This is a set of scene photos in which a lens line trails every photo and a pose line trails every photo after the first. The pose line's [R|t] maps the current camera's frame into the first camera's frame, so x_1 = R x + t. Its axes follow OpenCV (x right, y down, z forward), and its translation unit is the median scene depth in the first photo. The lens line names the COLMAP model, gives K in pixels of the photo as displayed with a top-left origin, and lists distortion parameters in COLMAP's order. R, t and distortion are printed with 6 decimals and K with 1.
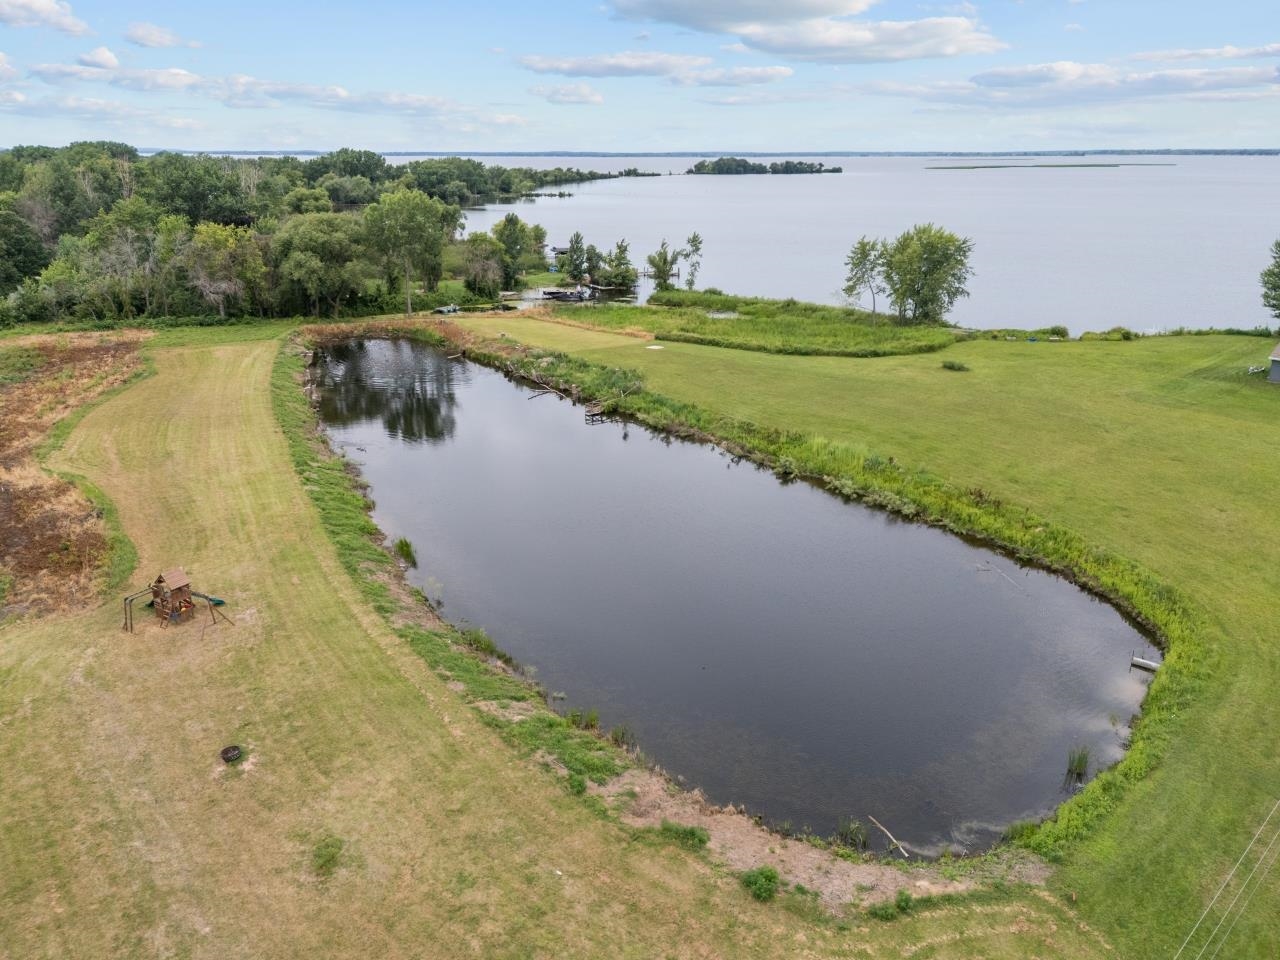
lens RADIAL K [[956.8, 0, 640.0], [0, 956.8, 480.0], [0, 0, 1]] dist [0.066961, -0.054264]
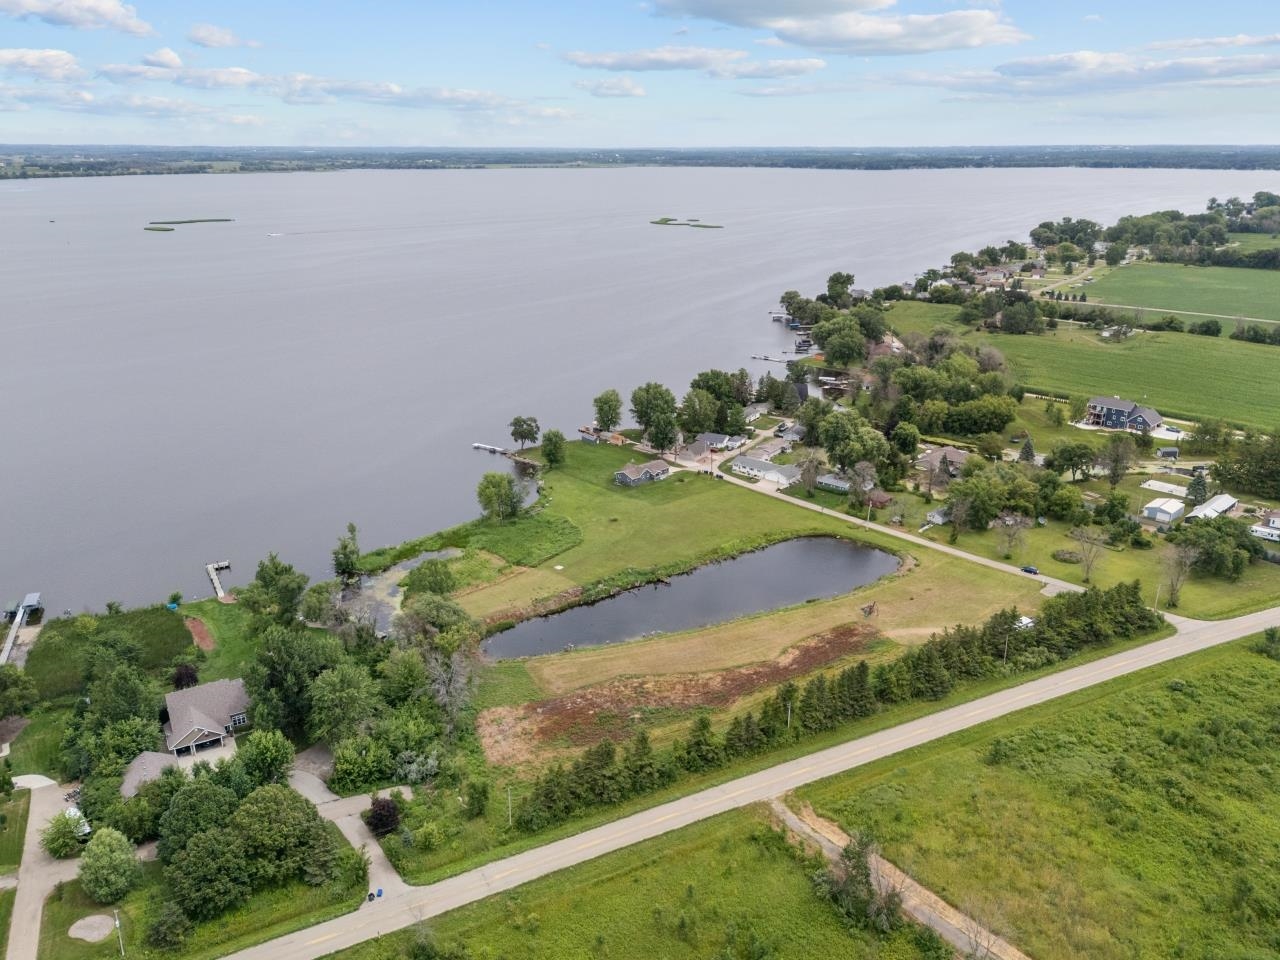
lens RADIAL K [[945.6, 0, 637.2], [0, 945.6, 466.3], [0, 0, 1]] dist [0.082334, -0.081341]
pose [[0.008645, -0.317519, 0.948212, -1.292347], [0.325387, 0.897534, 0.297583, -0.619371], [-0.945541, 0.305964, 0.111076, 0.377013]]
